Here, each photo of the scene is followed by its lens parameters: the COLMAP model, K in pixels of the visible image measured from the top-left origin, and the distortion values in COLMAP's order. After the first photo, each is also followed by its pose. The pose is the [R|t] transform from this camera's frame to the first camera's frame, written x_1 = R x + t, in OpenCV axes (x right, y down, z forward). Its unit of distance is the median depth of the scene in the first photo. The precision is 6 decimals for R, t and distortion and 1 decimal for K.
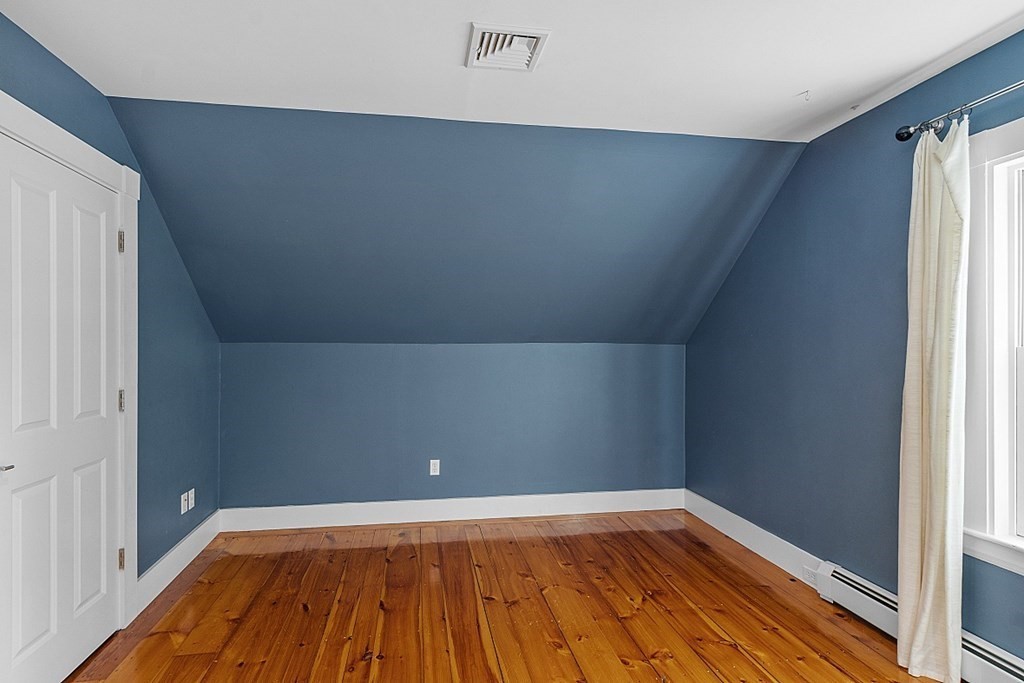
lens RADIAL K [[514.7, 0, 504.8], [0, 514.7, 346.4], [0, 0, 1]] dist [0.000173, -0.000594]
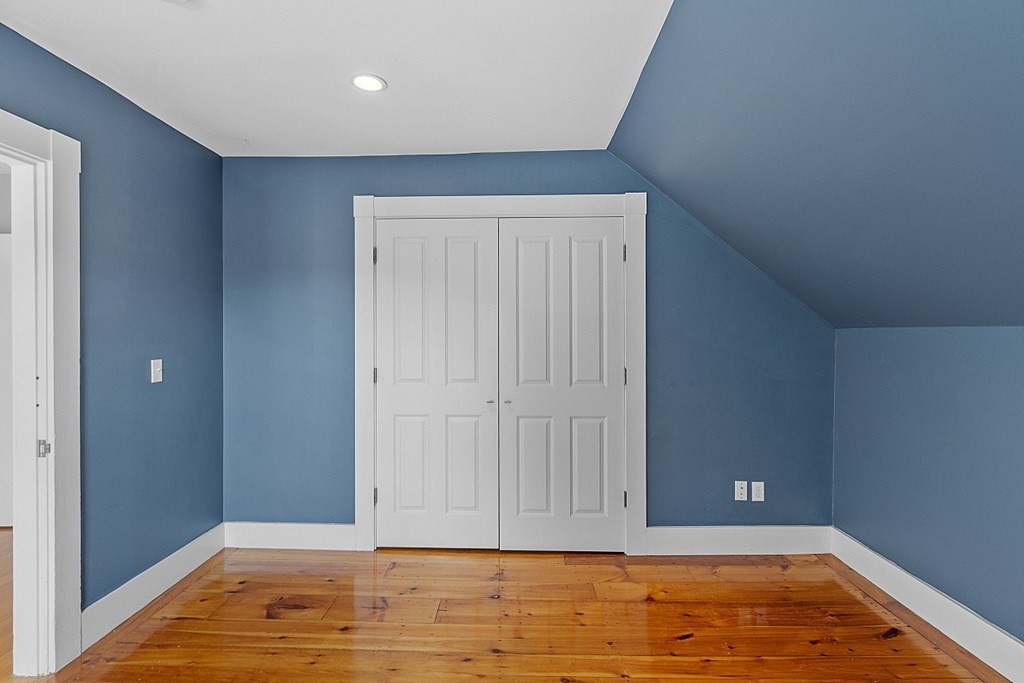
lens RADIAL K [[503.4, 0, 507.4], [0, 503.4, 343.5], [0, 0, 1]] dist [0.004037, 0.001423]
pose [[-0.212450, 0.010089, -0.977120, 0.486550], [0.003568, 0.999948, 0.009549, 0.009432], [0.977165, -0.001458, -0.212475, 0.880344]]
